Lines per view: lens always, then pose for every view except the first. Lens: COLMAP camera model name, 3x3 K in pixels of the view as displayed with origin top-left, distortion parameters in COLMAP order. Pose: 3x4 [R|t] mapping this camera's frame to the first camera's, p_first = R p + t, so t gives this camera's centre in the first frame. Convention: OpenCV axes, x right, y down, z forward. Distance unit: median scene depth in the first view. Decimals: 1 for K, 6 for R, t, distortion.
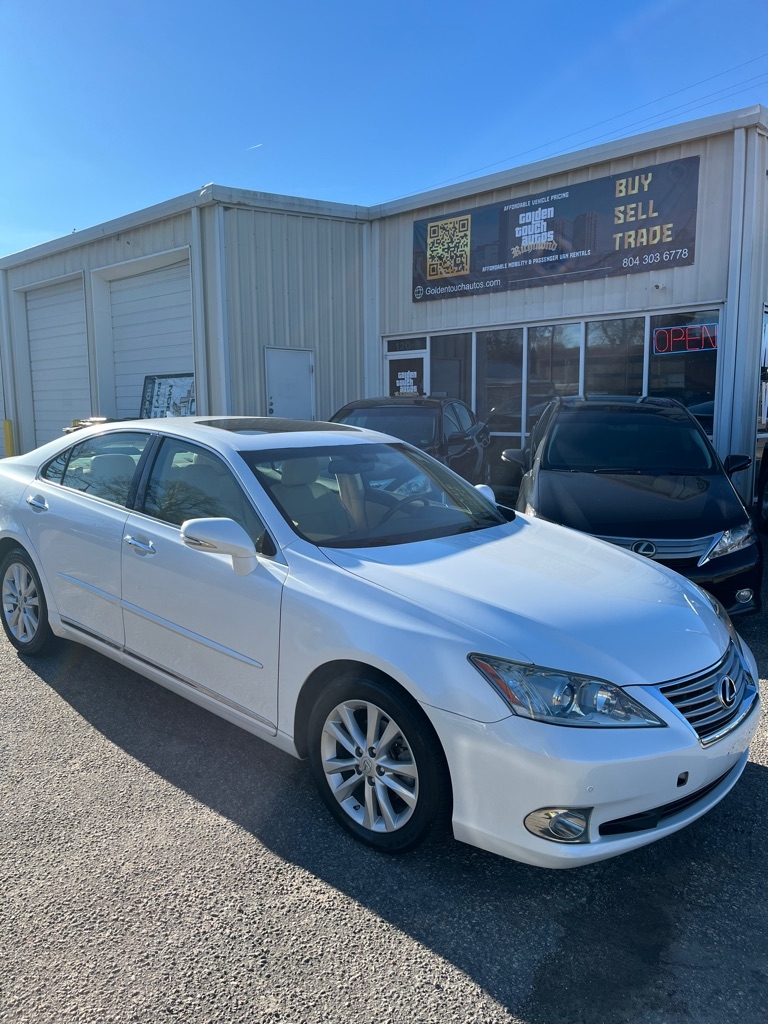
lens RADIAL K [[776.3, 0, 381.2], [0, 776.3, 508.1], [0, 0, 1]] dist [0.062236, -0.079139]
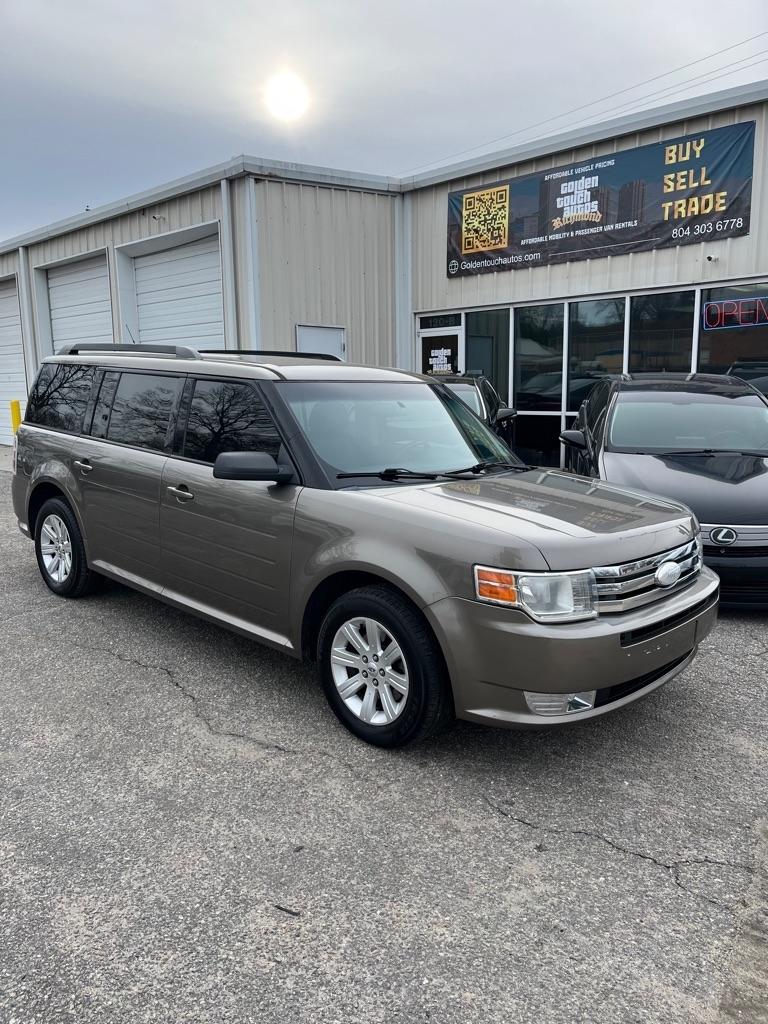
lens RADIAL K [[776.3, 0, 385.1], [0, 776.3, 508.0], [0, 0, 1]] dist [0.062236, -0.079139]
pose [[0.999942, -0.003522, -0.010138, -0.030960], [0.003787, 0.999648, 0.026261, -0.003524], [0.010042, -0.026298, 0.999604, 0.024759]]
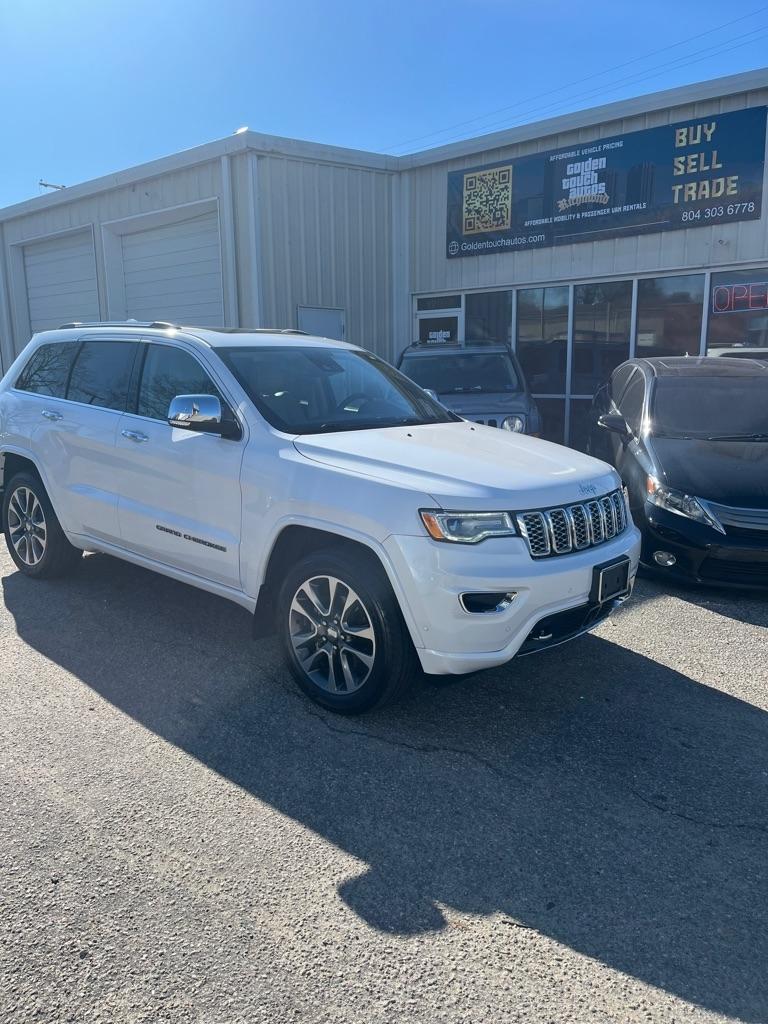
lens RADIAL K [[776.3, 0, 378.6], [0, 776.3, 506.2], [0, 0, 1]] dist [0.062236, -0.079139]
pose [[0.999029, -0.012098, 0.042354, -0.098252], [0.010003, 0.998732, 0.049329, -0.008466], [-0.042897, -0.048858, 0.997884, 0.032684]]
